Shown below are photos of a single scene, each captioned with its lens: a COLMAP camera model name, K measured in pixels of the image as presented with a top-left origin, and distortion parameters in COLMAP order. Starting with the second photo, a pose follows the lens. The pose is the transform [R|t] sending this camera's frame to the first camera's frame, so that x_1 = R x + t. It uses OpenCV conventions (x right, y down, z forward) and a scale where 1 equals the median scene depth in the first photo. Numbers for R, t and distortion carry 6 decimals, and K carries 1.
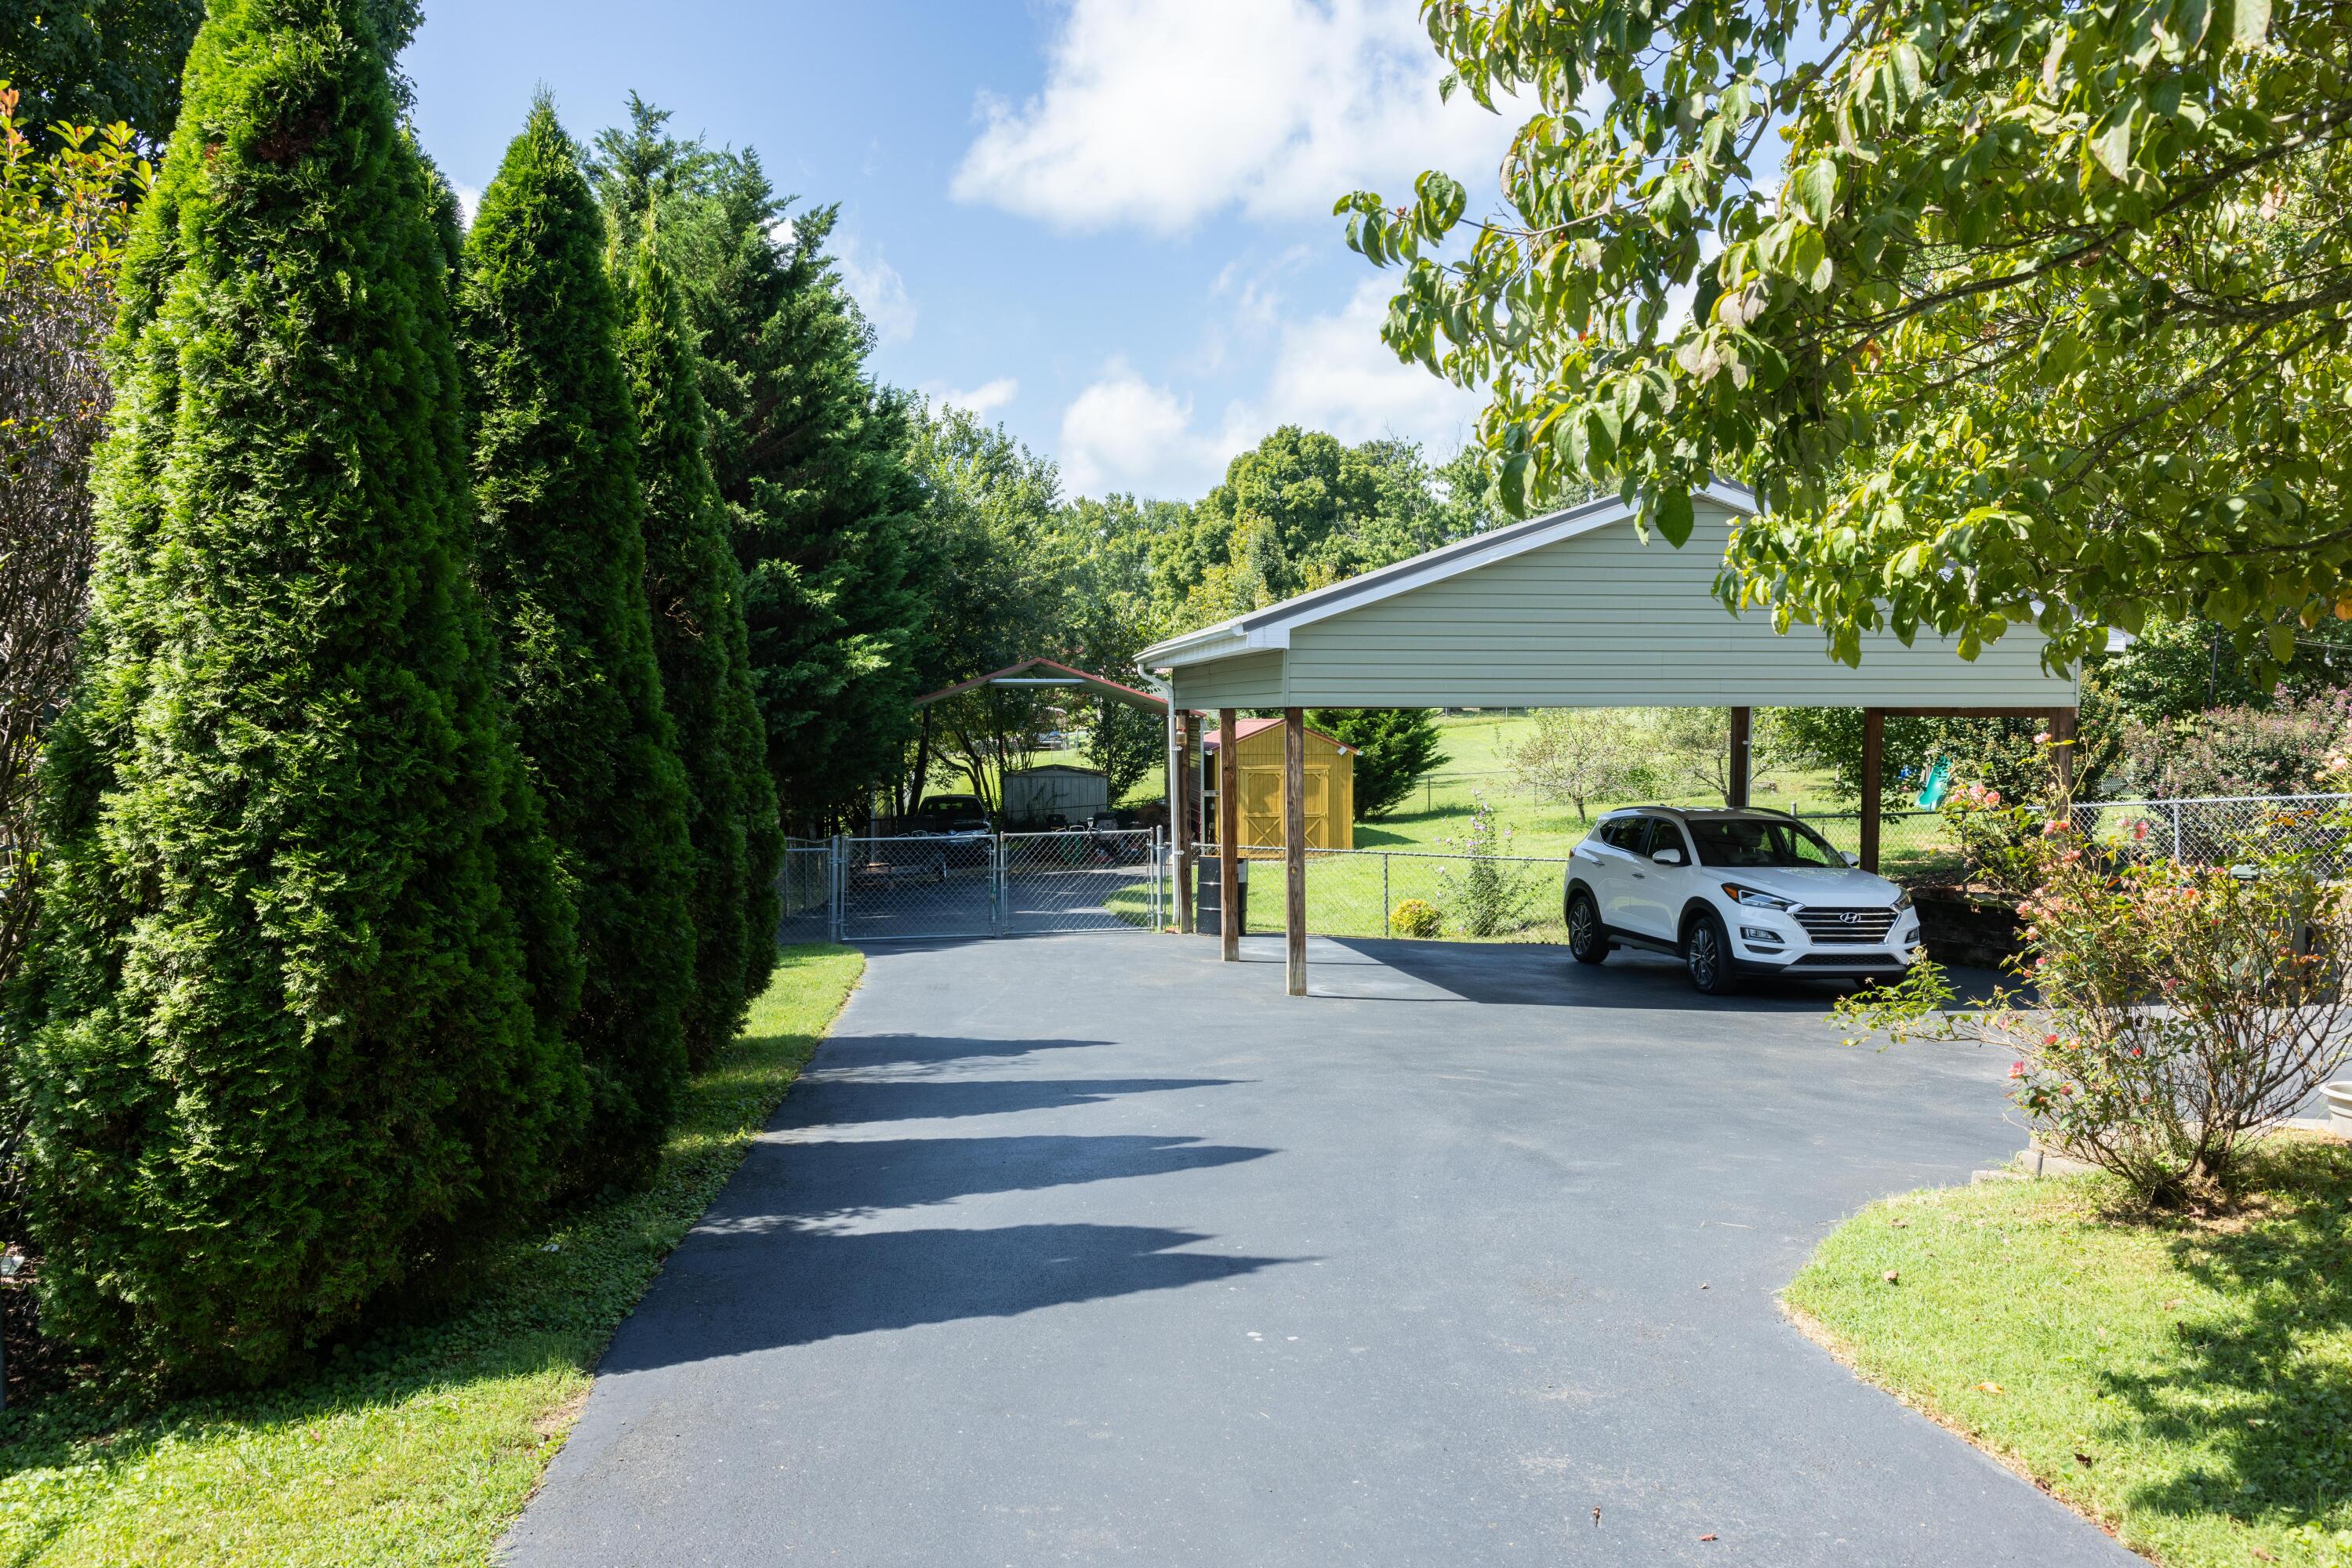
lens RADIAL K [[1886.0, 0, 1172.8], [0, 1886.0, 783.1], [0, 0, 1]] dist [0.002742, 0.000719]
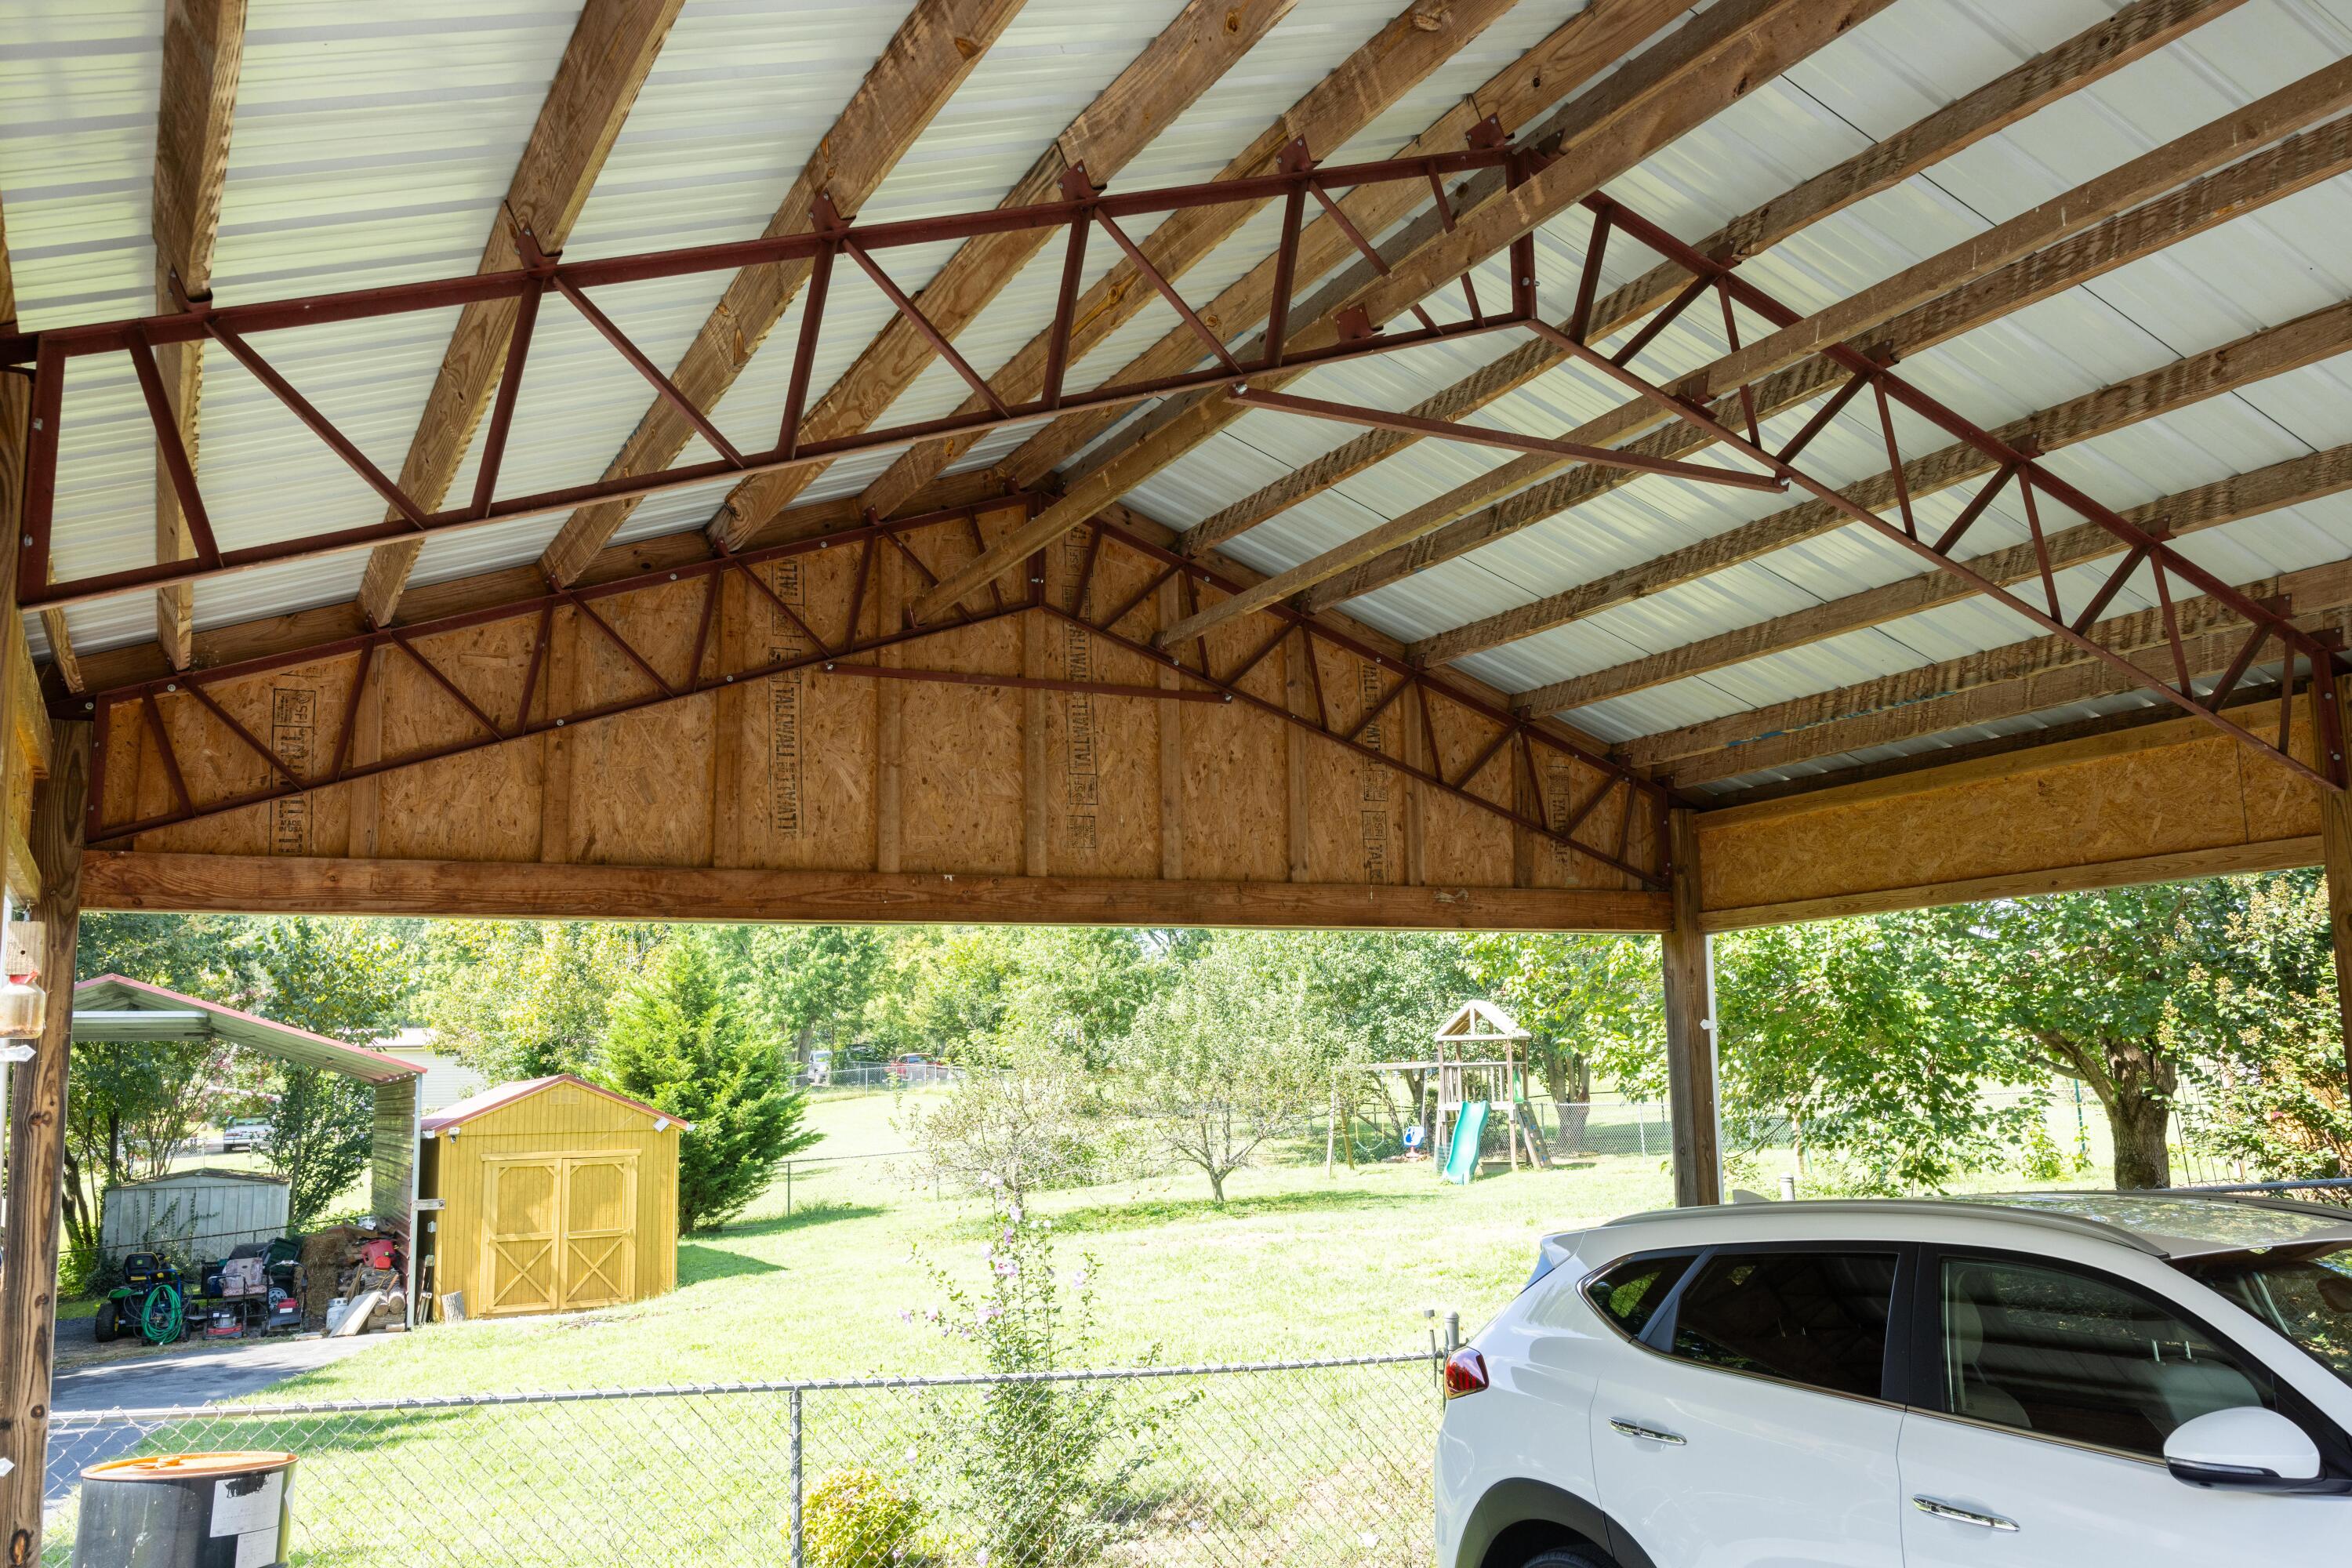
lens RADIAL K [[1886.0, 0, 1173.9], [0, 1886.0, 779.2], [0, 0, 1]] dist [0.002742, 0.000719]
pose [[0.938801, 0.033049, 0.342870, 0.026480], [0.037908, 0.979428, -0.198201, 0.000791], [-0.342366, 0.199068, 0.918236, 0.293584]]
